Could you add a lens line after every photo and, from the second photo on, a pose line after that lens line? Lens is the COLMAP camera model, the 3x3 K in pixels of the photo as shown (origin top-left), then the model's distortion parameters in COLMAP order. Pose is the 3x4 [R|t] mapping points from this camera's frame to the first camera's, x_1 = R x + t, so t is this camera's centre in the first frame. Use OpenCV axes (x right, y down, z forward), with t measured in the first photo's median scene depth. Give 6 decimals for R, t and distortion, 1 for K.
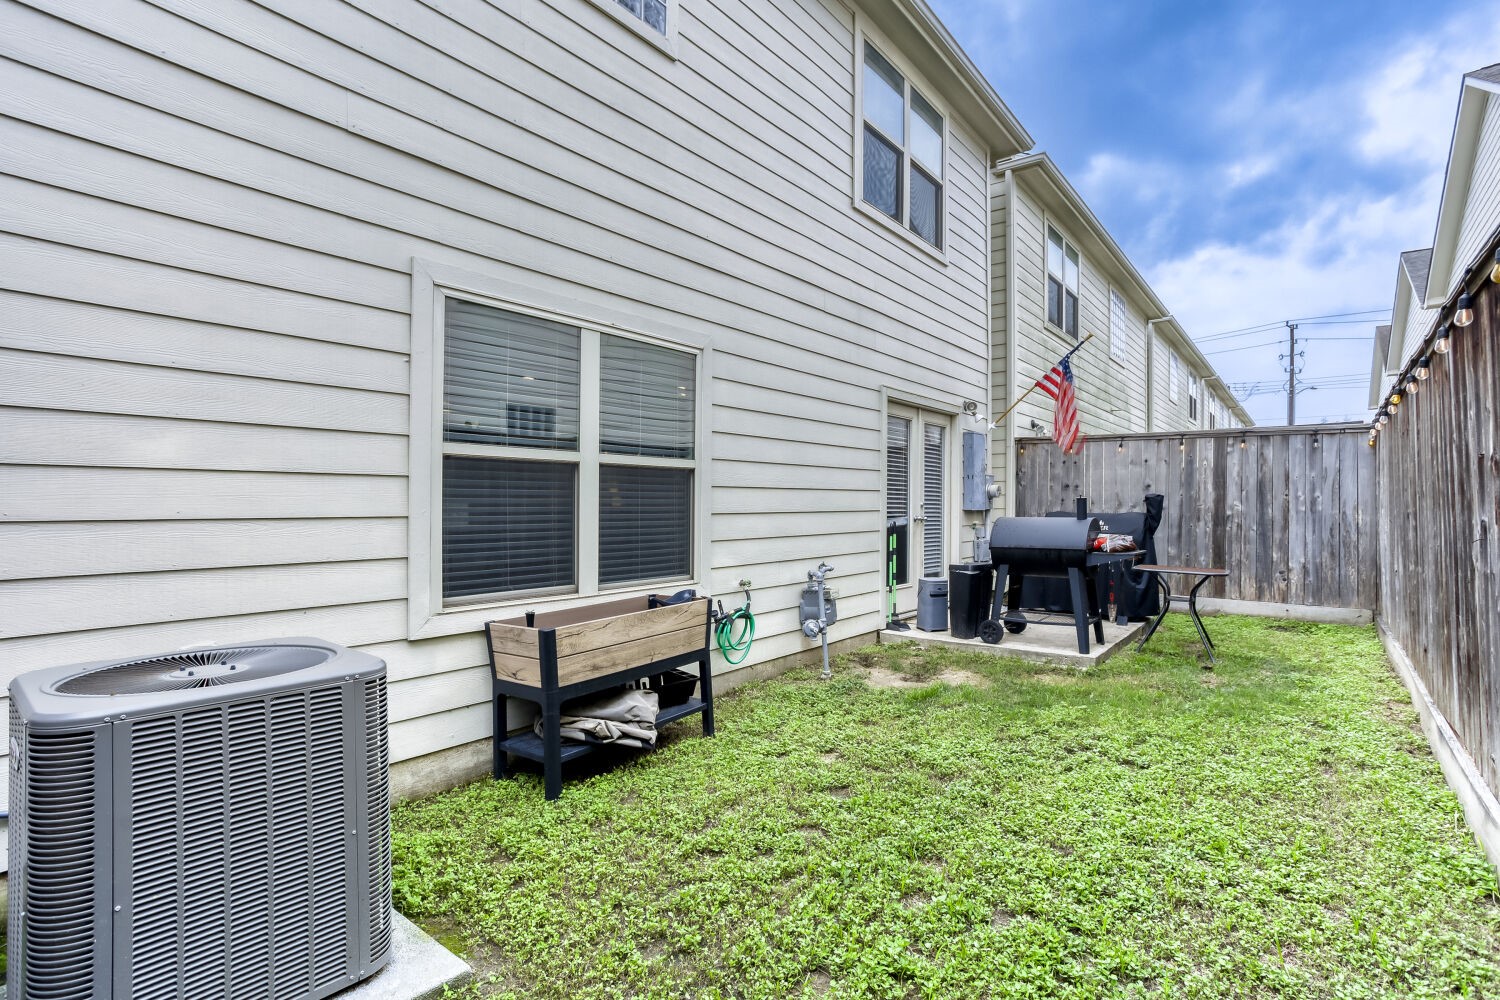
lens RADIAL K [[731.5, 0, 747.1], [0, 731.5, 485.5], [0, 0, 1]] dist [-0.051662, 0.021445]
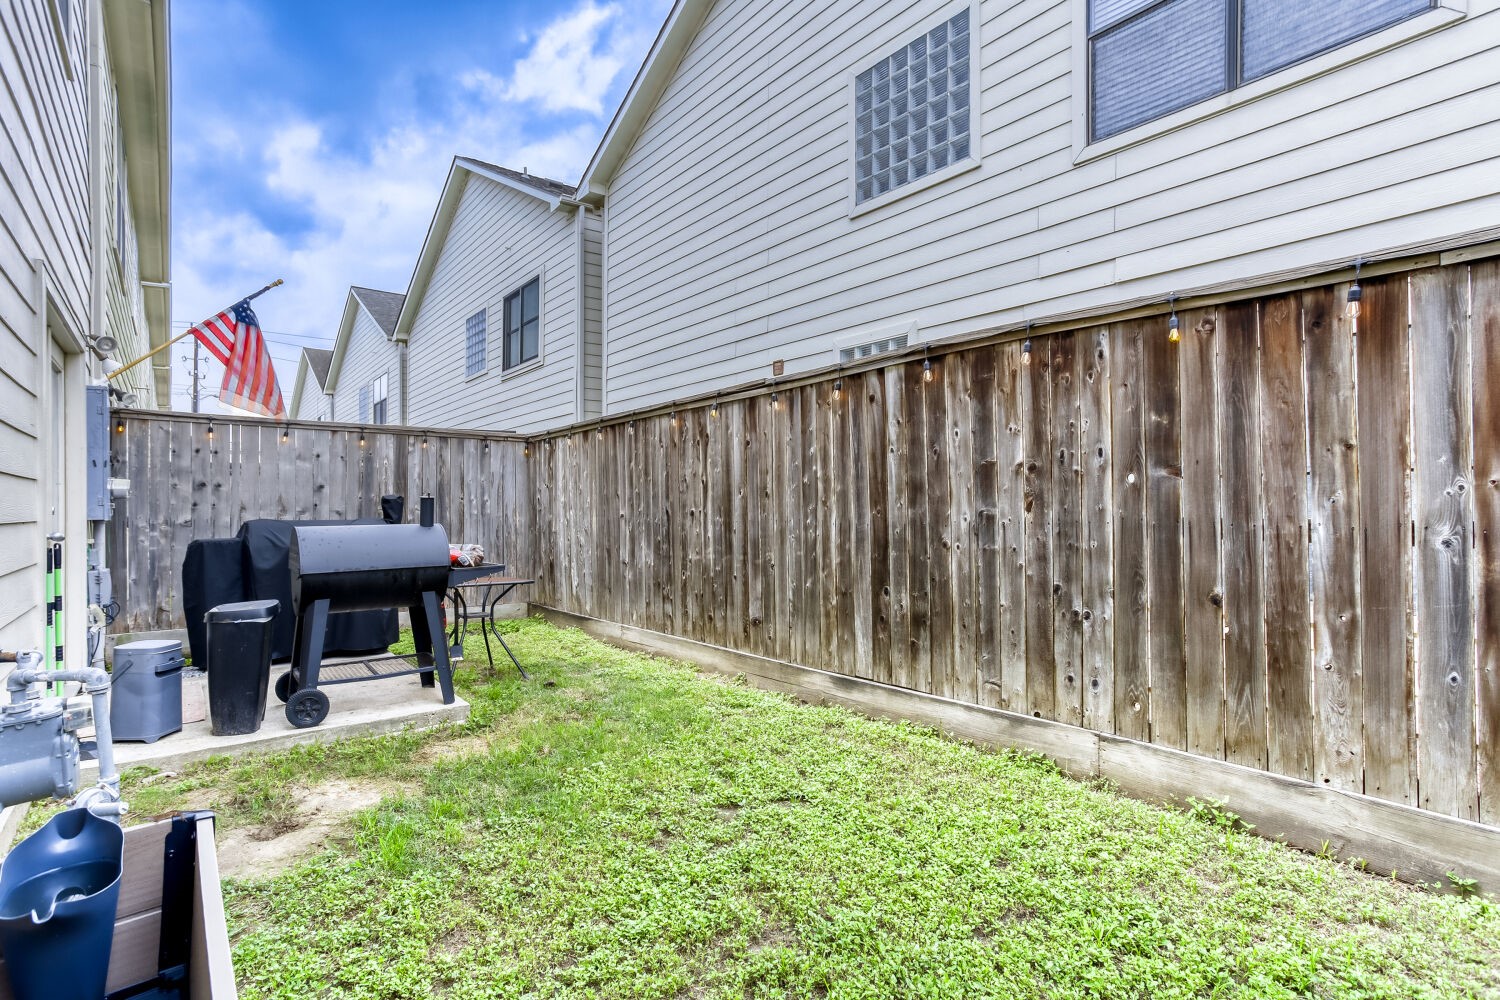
lens RADIAL K [[731.5, 0, 751.8], [0, 731.5, 513.1], [0, 0, 1]] dist [-0.051662, 0.021445]
pose [[0.218332, -0.012240, 0.975798, -0.139978], [-0.012802, 0.999799, 0.015405, 0.012501], [-0.975791, -0.015856, 0.218132, 0.368408]]
